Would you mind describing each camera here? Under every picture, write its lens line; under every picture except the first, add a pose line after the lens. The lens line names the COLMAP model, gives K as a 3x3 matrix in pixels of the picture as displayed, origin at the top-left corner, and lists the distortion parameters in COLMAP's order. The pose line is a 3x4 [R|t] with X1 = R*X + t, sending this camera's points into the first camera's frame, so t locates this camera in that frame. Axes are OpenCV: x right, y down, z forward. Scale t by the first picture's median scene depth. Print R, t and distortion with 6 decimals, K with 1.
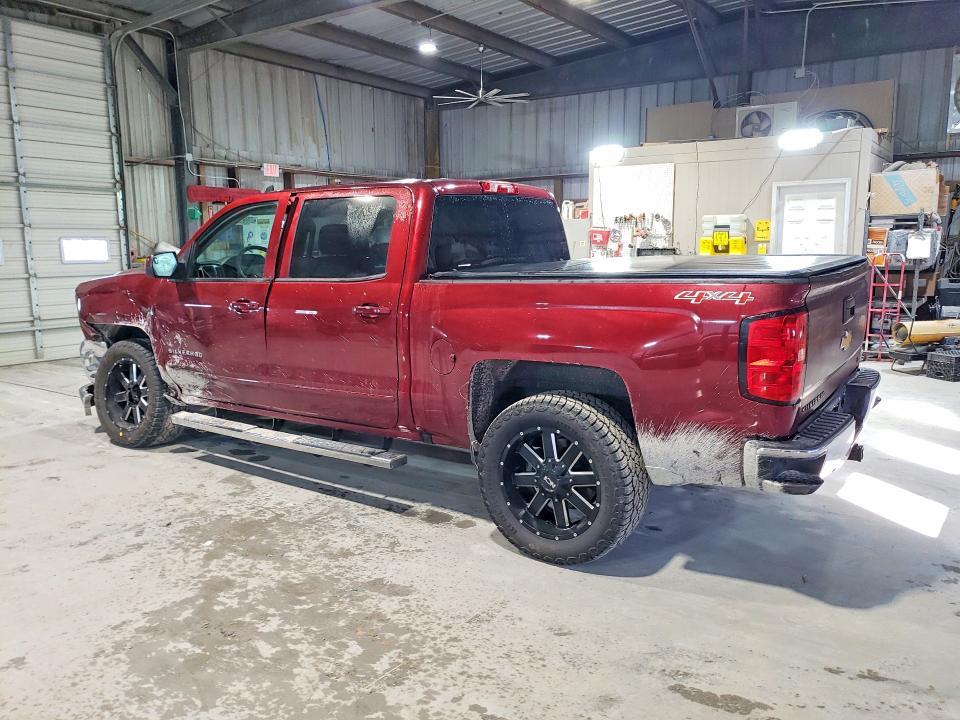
lens RADIAL K [[762.3, 0, 481.6], [0, 762.3, 368.4], [0, 0, 1]] dist [-0.024356, 0.018037]
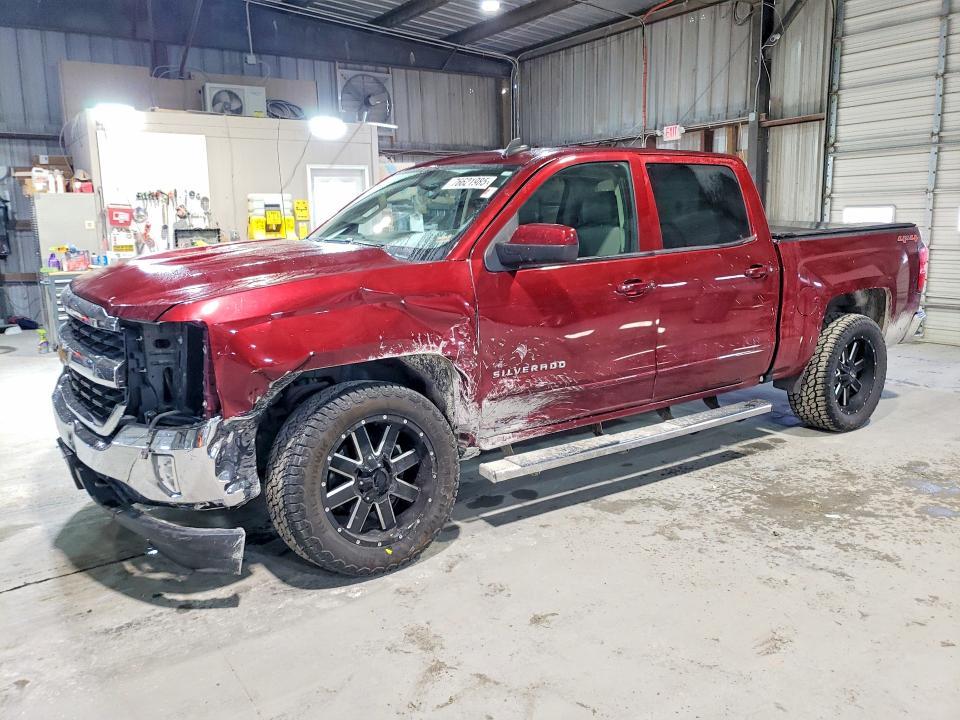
lens RADIAL K [[762.3, 0, 482.6], [0, 762.3, 354.0], [0, 0, 1]] dist [-0.024356, 0.018037]
pose [[0.340485, -0.160014, 0.926534, -1.131901], [0.162005, 0.980659, 0.109828, -0.127301], [-0.926188, 0.112709, 0.359823, 0.851293]]
